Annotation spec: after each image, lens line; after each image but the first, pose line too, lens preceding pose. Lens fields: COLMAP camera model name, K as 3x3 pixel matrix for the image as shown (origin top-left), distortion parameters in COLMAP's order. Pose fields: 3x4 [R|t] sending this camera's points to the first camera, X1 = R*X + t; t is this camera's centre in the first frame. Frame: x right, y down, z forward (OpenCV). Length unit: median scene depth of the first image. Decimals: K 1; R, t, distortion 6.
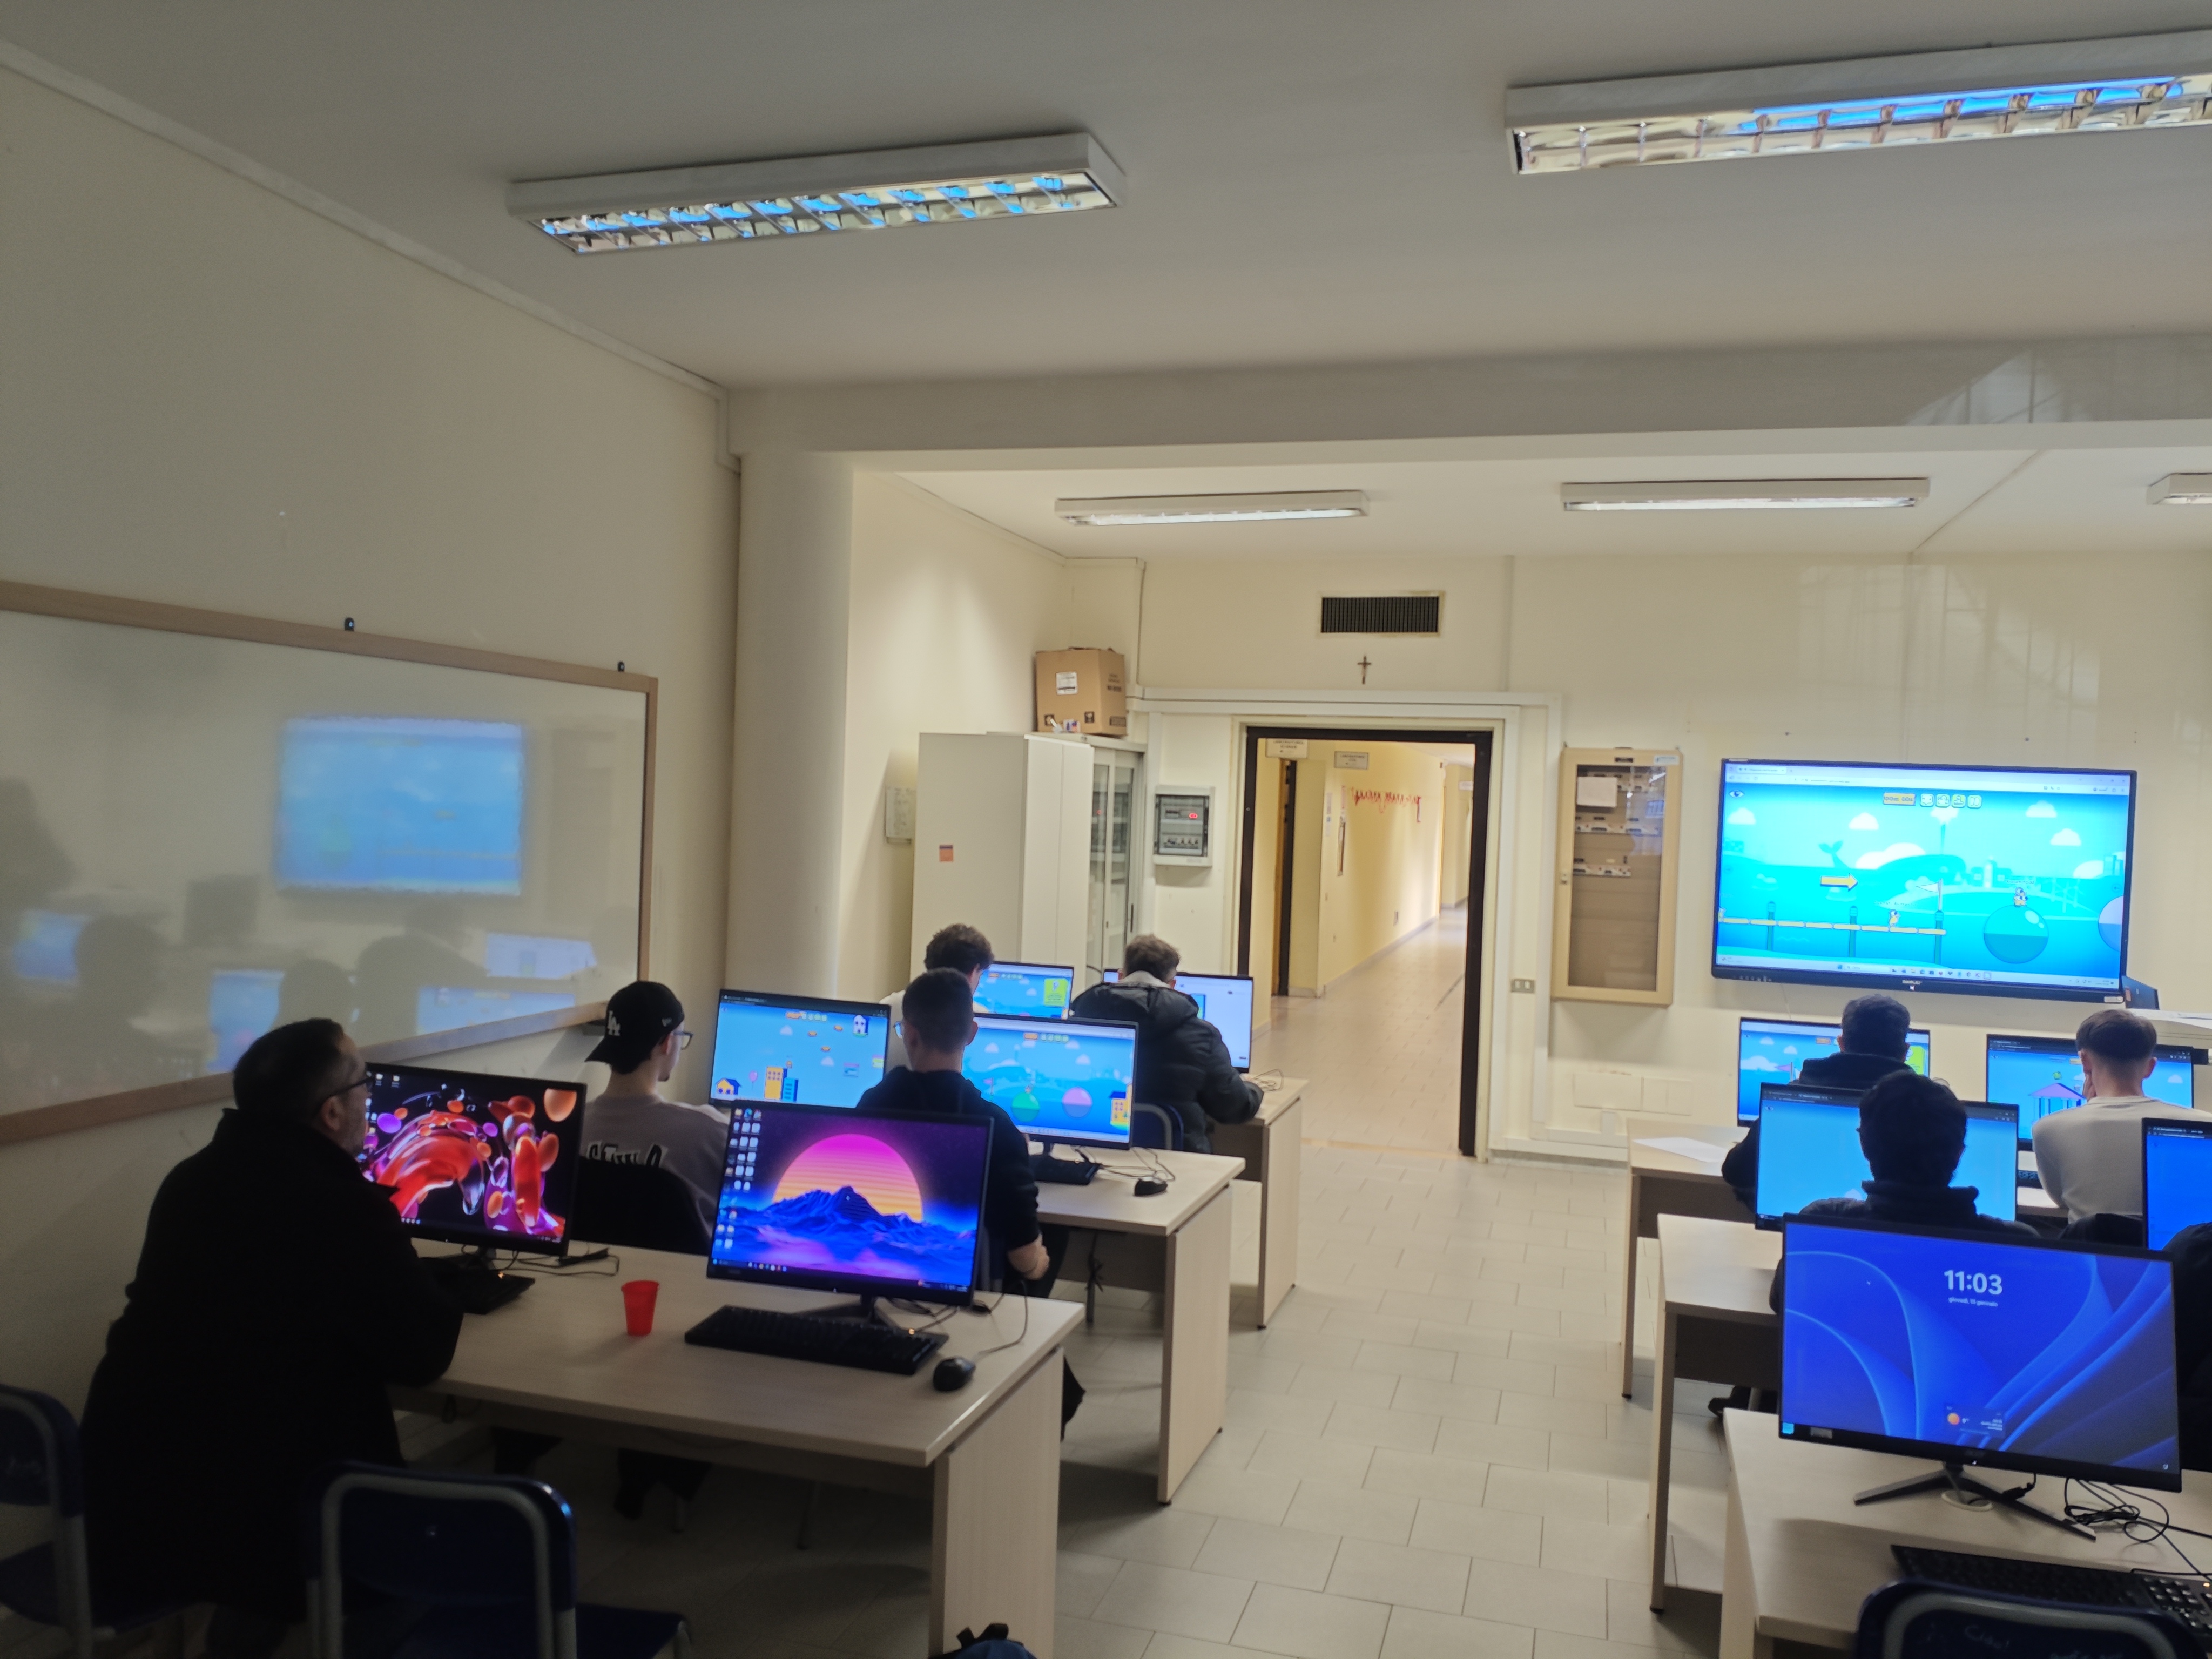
lens RADIAL K [[1696.8, 0, 1105.1], [0, 1696.8, 835.5], [0, 0, 1]] dist [0.035909, -0.043287]
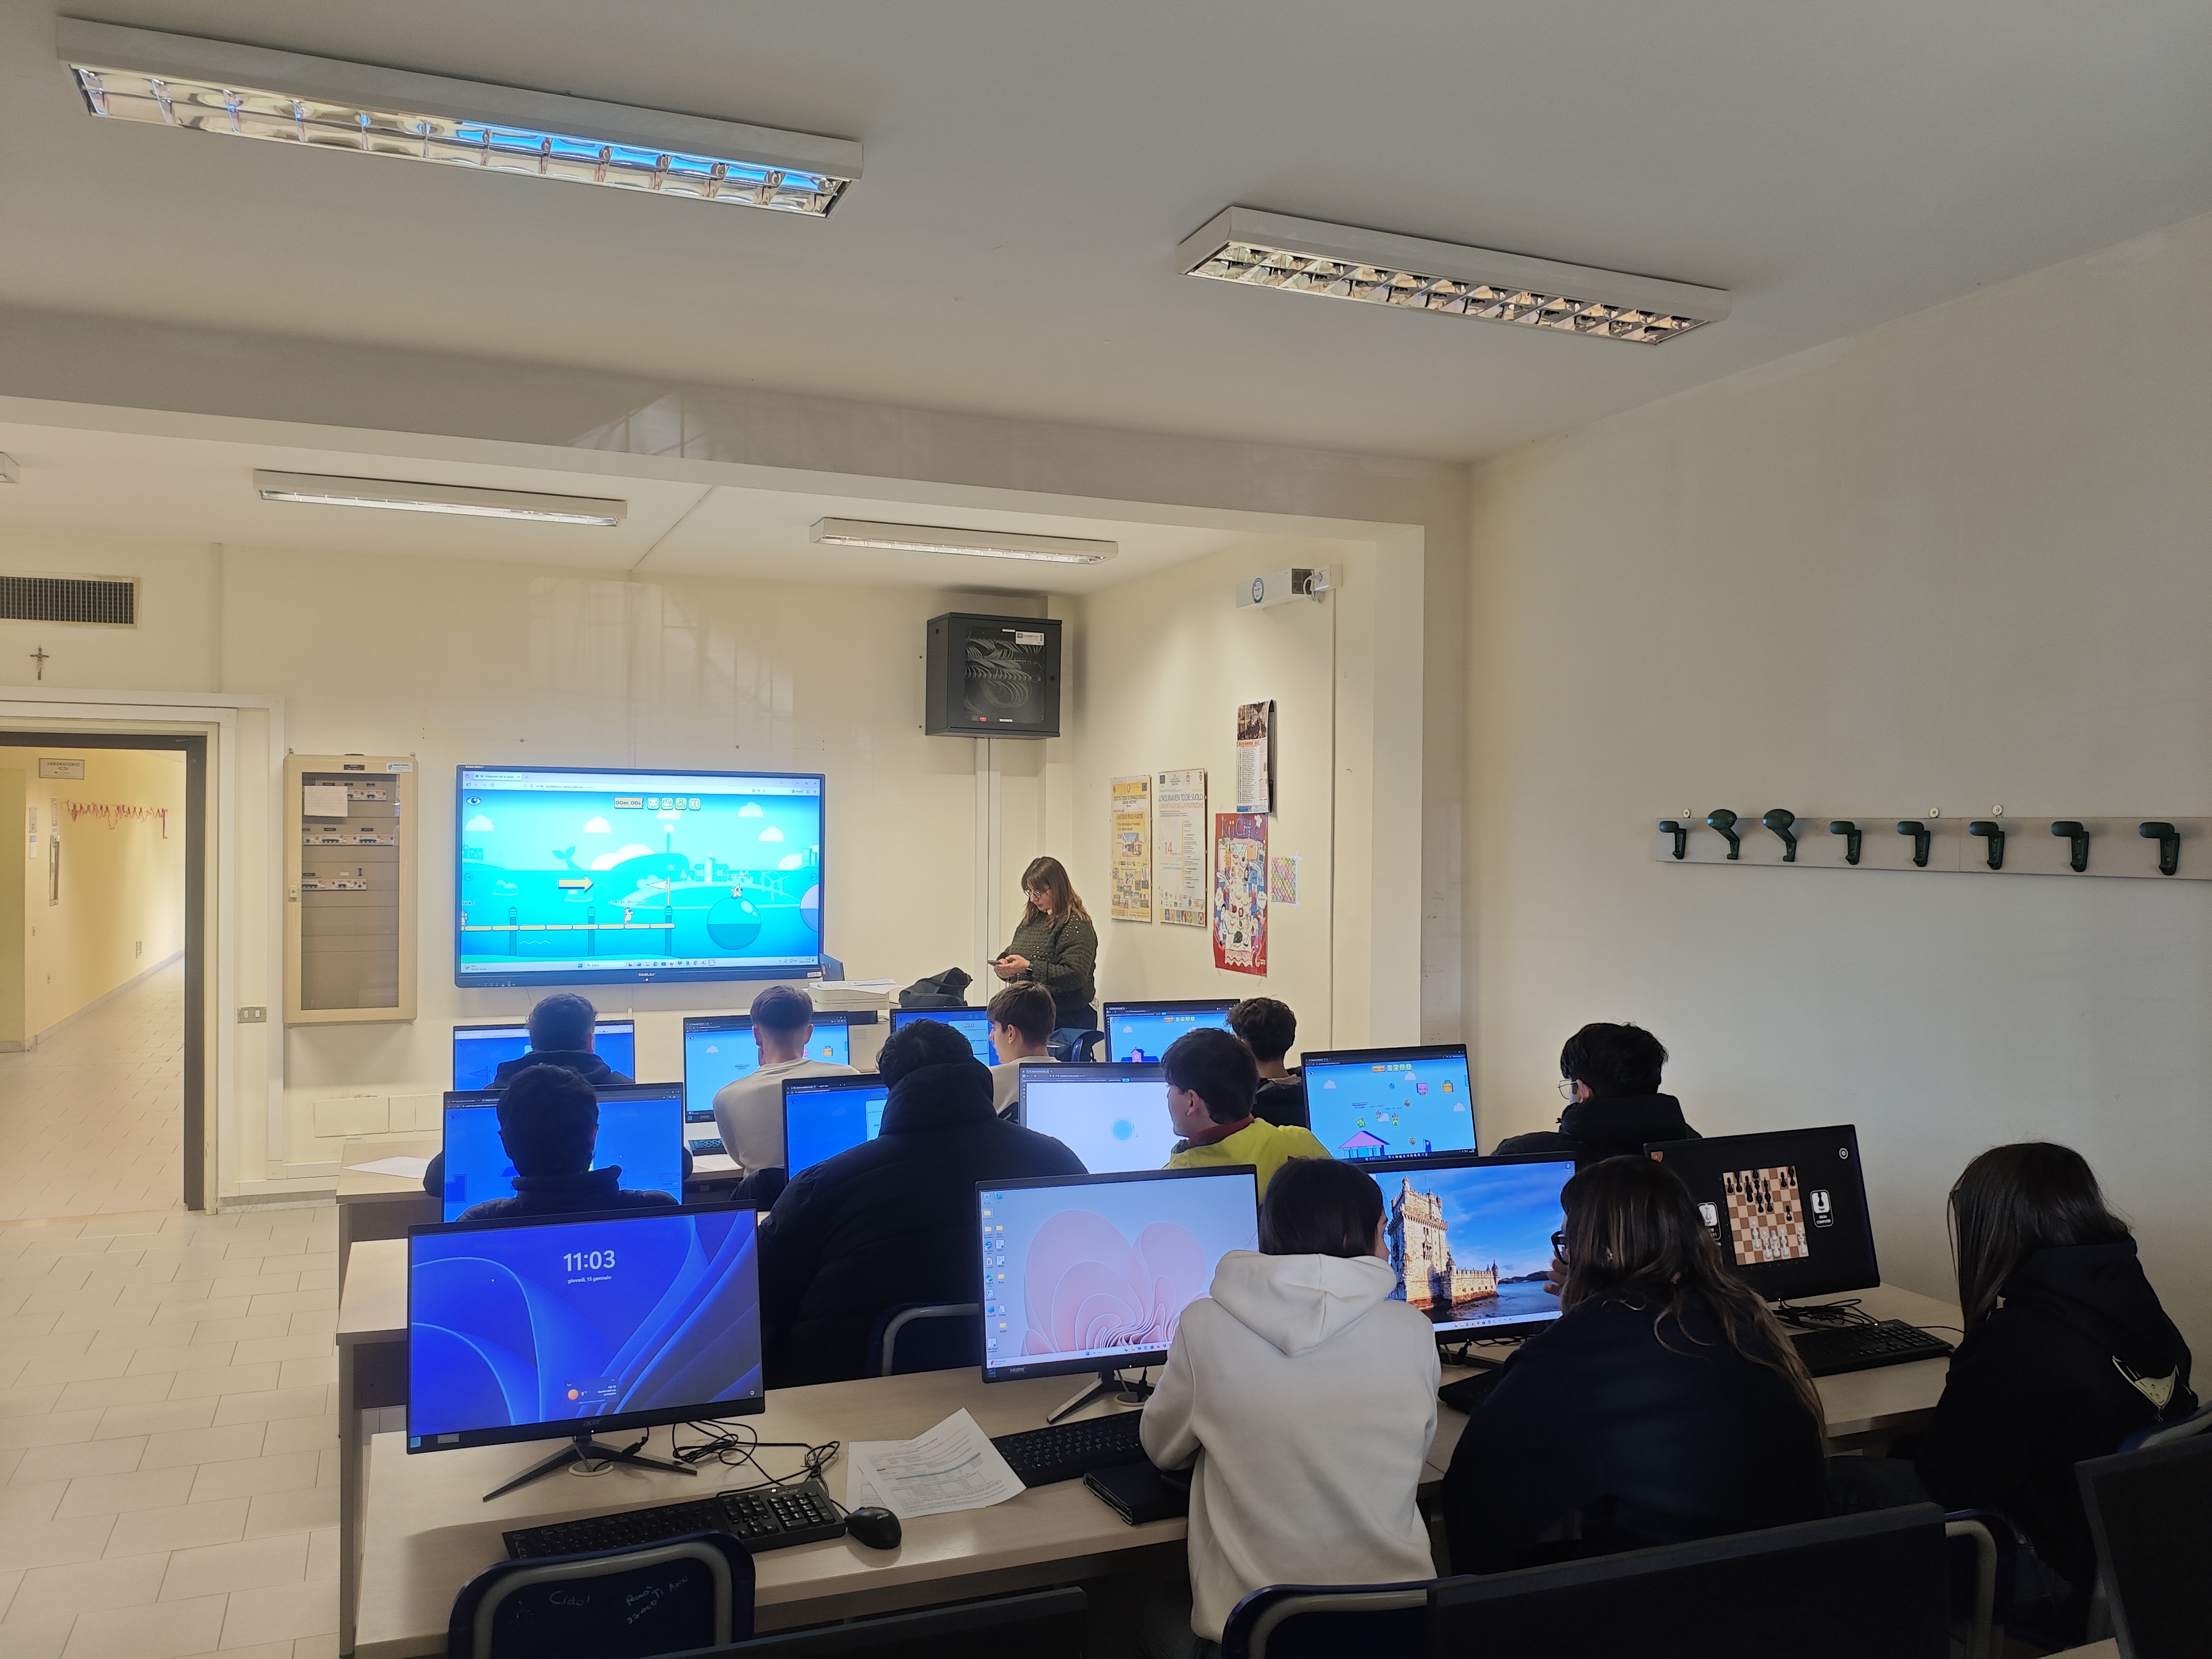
lens RADIAL K [[1696.8, 0, 1116.6], [0, 1696.8, 824.2], [0, 0, 1]] dist [0.035909, -0.043287]
pose [[0.779163, -0.027623, 0.626213, 0.055721], [0.034074, 0.999418, 0.001688, 0.000554], [-0.625895, 0.020023, 0.779651, -0.016904]]
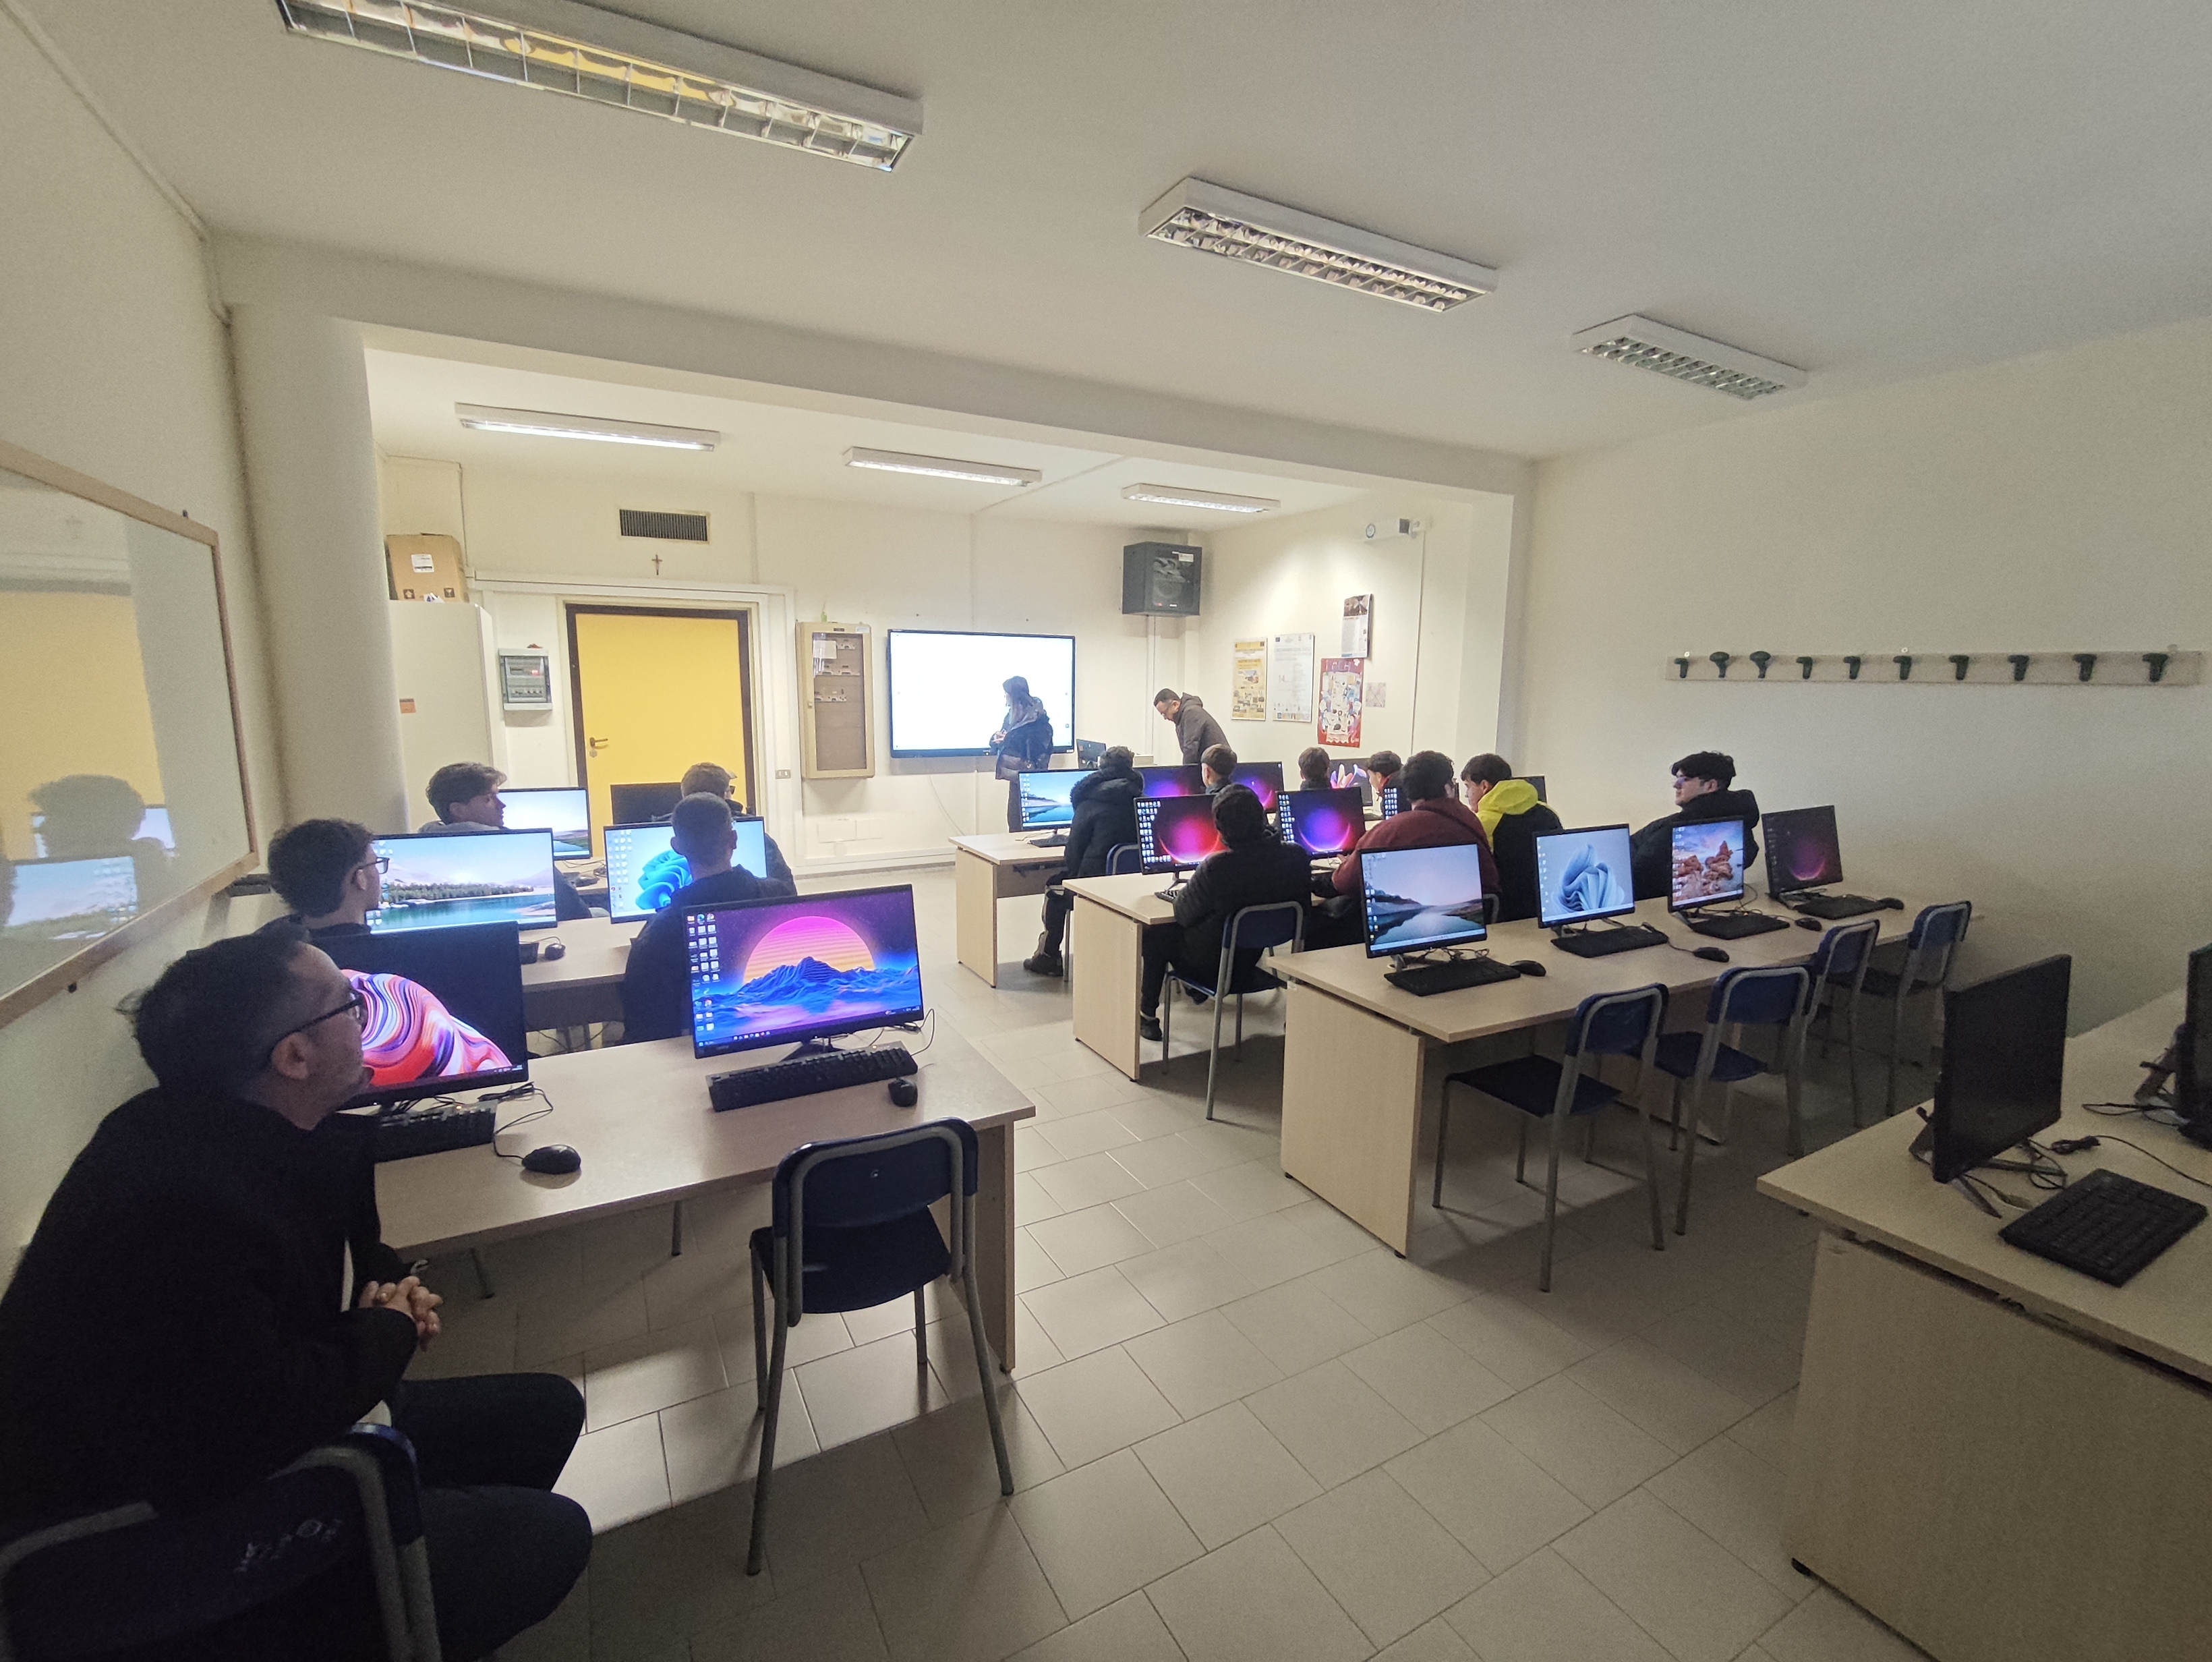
lens RADIAL K [[986.6, 0, 1100.4], [0, 986.6, 838.7], [0, 0, 1]] dist [-0.003263, -0.000204]
pose [[0.701734, -0.143046, 0.697931, -0.305878], [0.033021, 0.985113, 0.168706, 0.002488], [-0.711674, -0.095340, 0.696011, 0.213343]]
